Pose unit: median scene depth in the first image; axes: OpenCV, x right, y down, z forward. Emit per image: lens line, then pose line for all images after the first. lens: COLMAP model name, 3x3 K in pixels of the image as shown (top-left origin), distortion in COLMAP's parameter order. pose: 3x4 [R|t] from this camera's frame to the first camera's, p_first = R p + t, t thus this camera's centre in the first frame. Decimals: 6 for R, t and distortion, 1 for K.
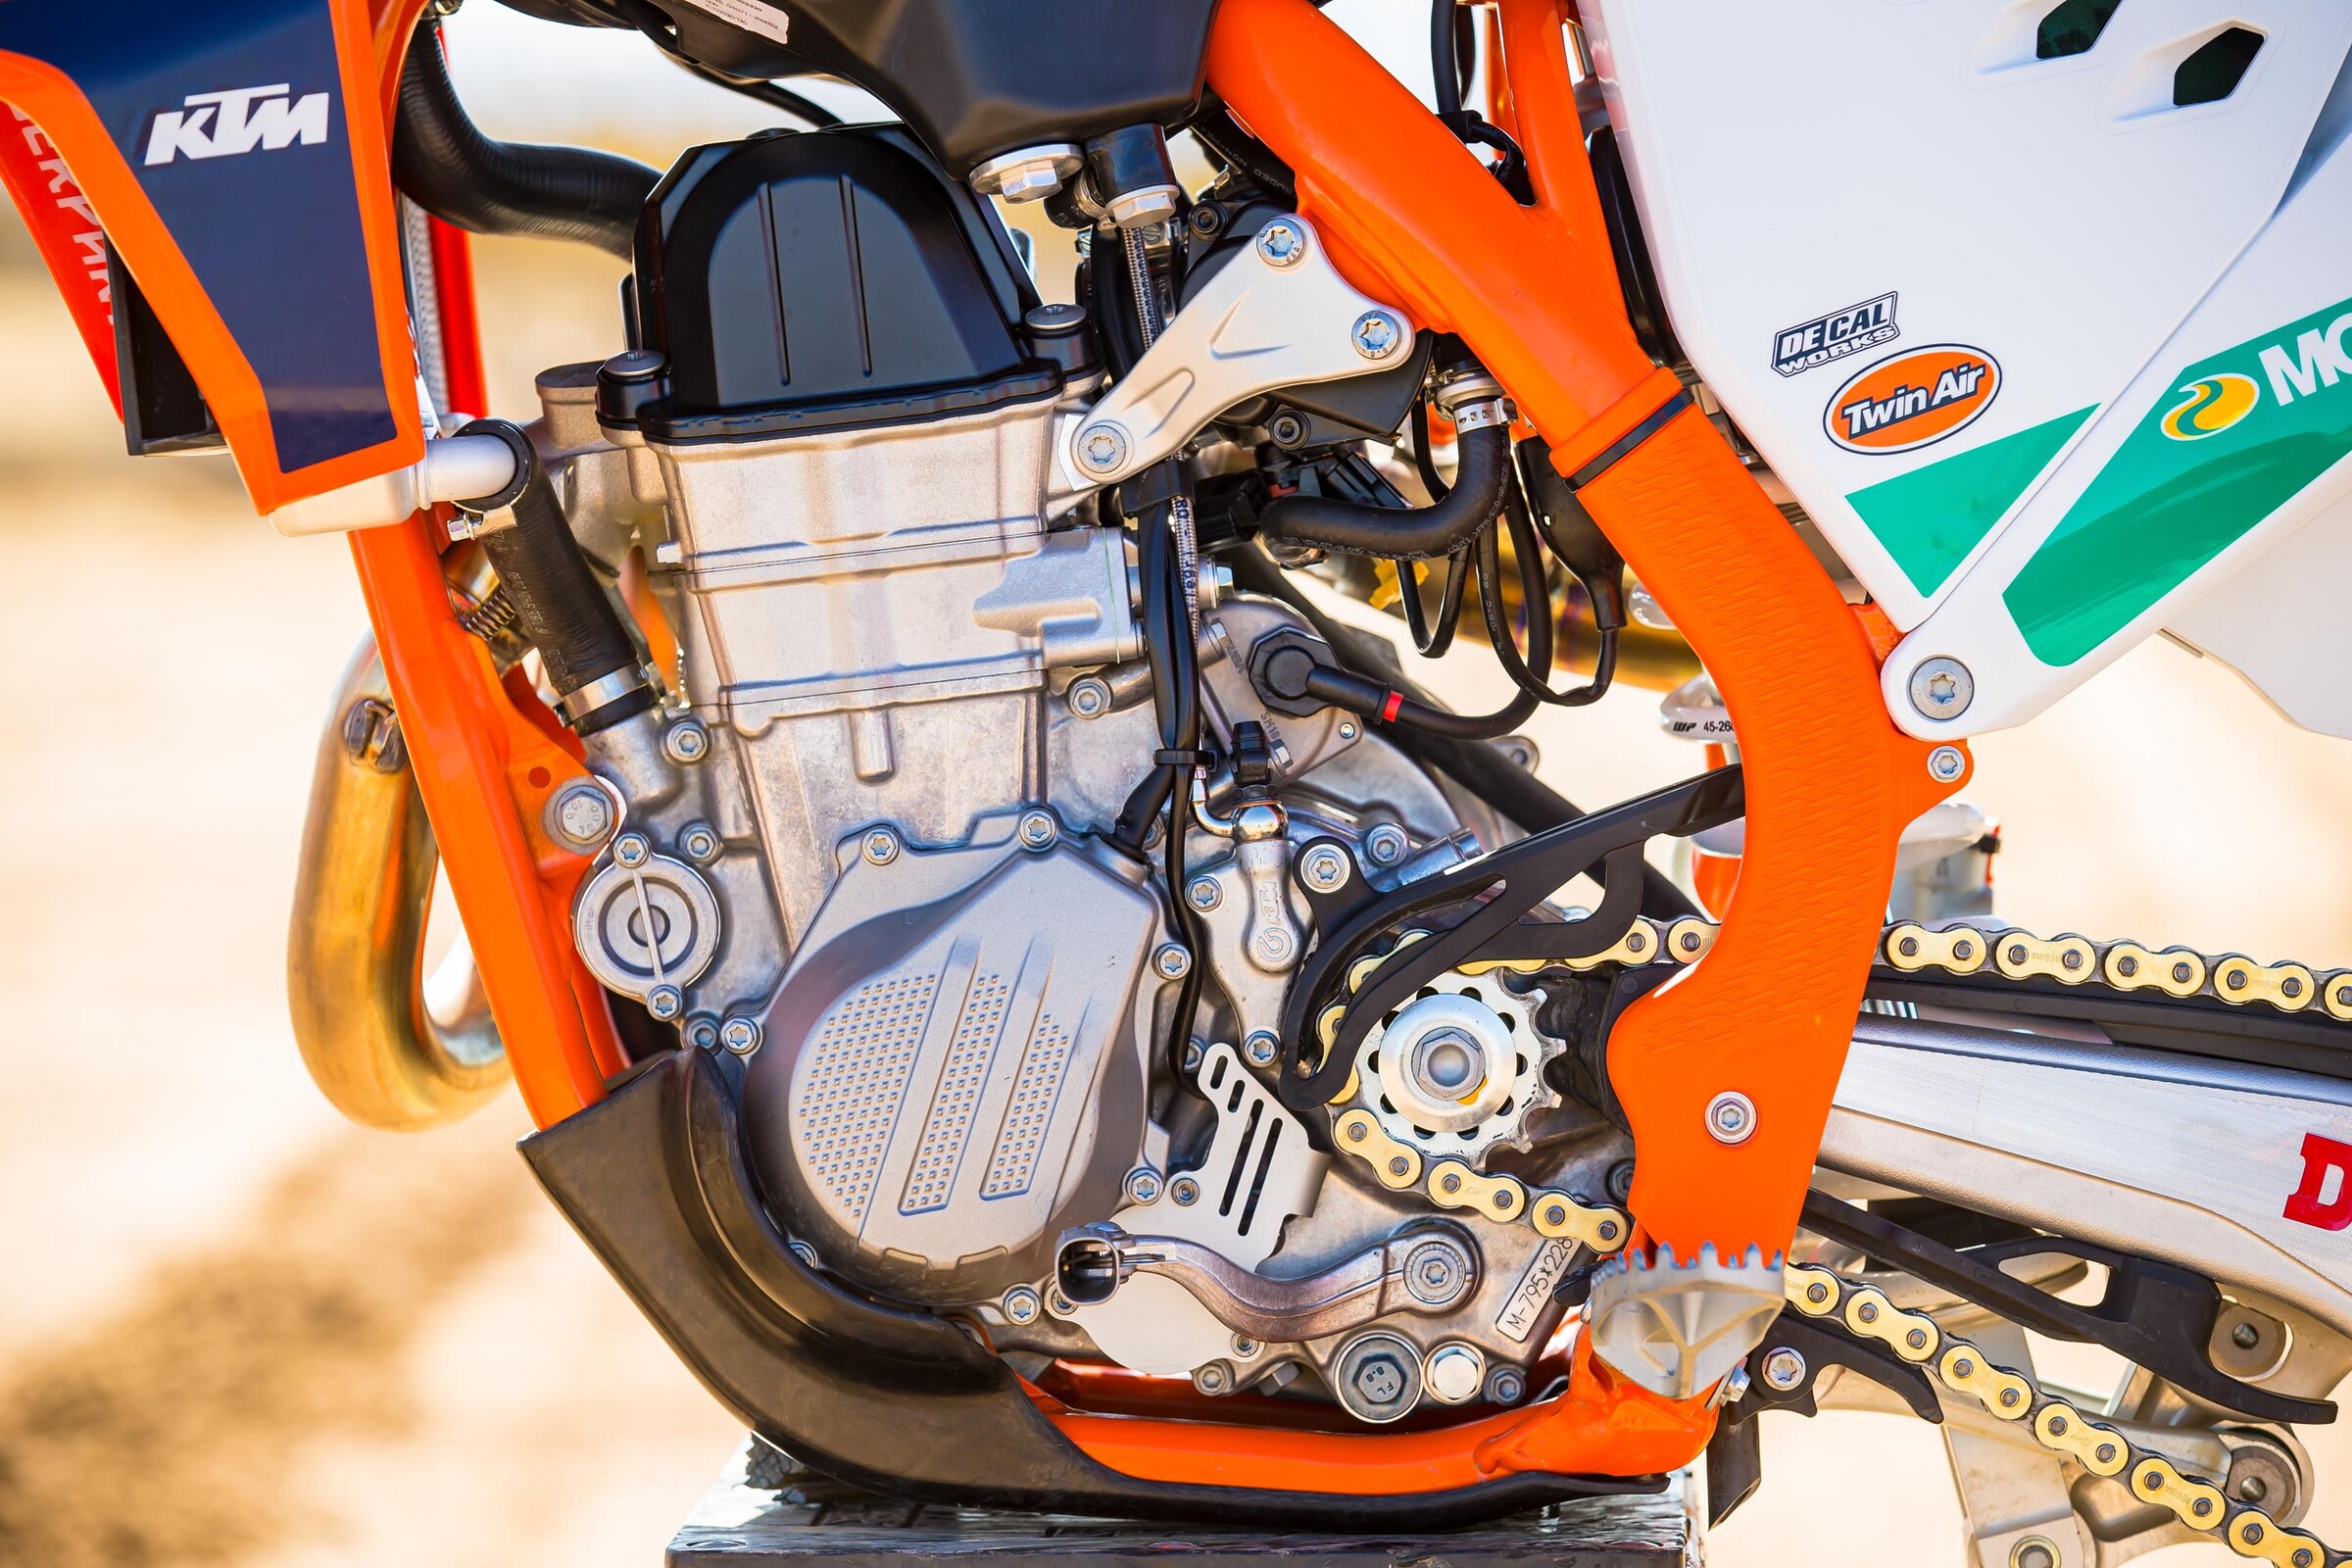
lens RADIAL K [[9433.1, 0, 1175.0], [0, 9433.1, 785.0], [0, 0, 1]] dist [0.159679, 0.000000]
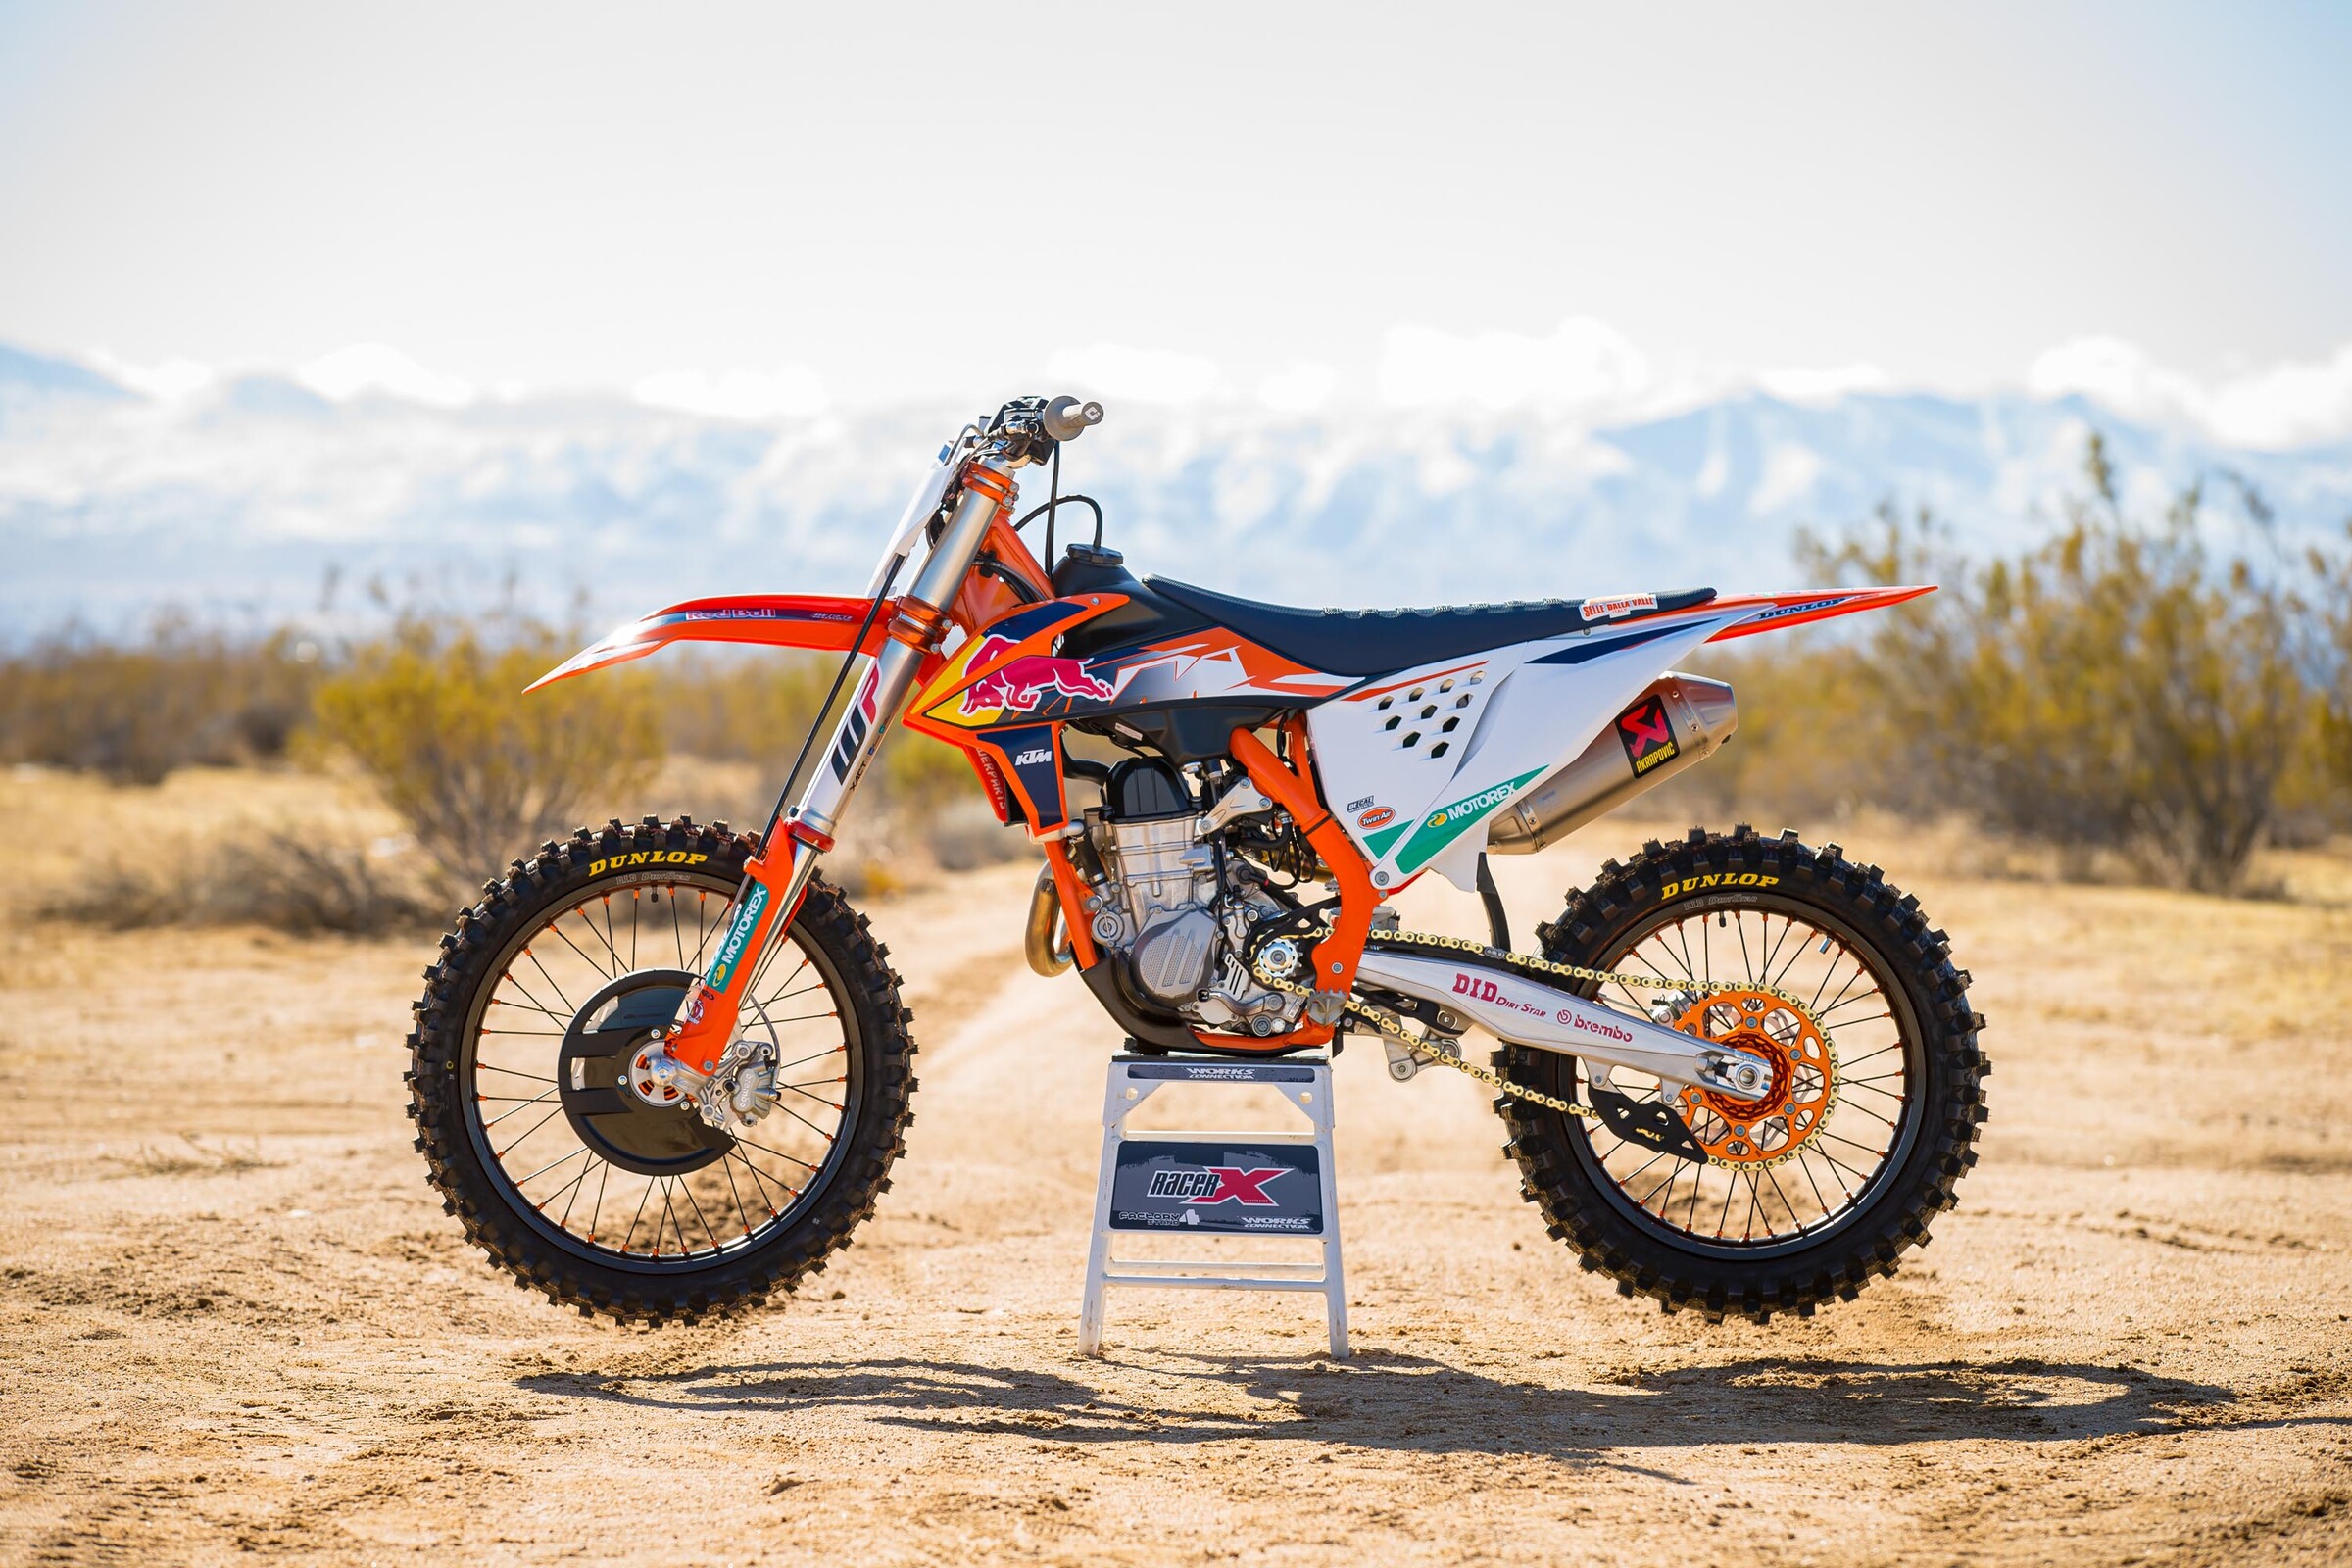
lens RADIAL K [[9821.3, 0, 1175.9], [0, 9821.3, 783.8], [0, 0, 1]] dist [0.005107, 0.000000]
pose [[0.999457, 0.013468, 0.030081, -0.170643], [-0.011913, 0.998613, -0.051286, 0.194891], [-0.030730, 0.050900, 0.998231, -3.898978]]
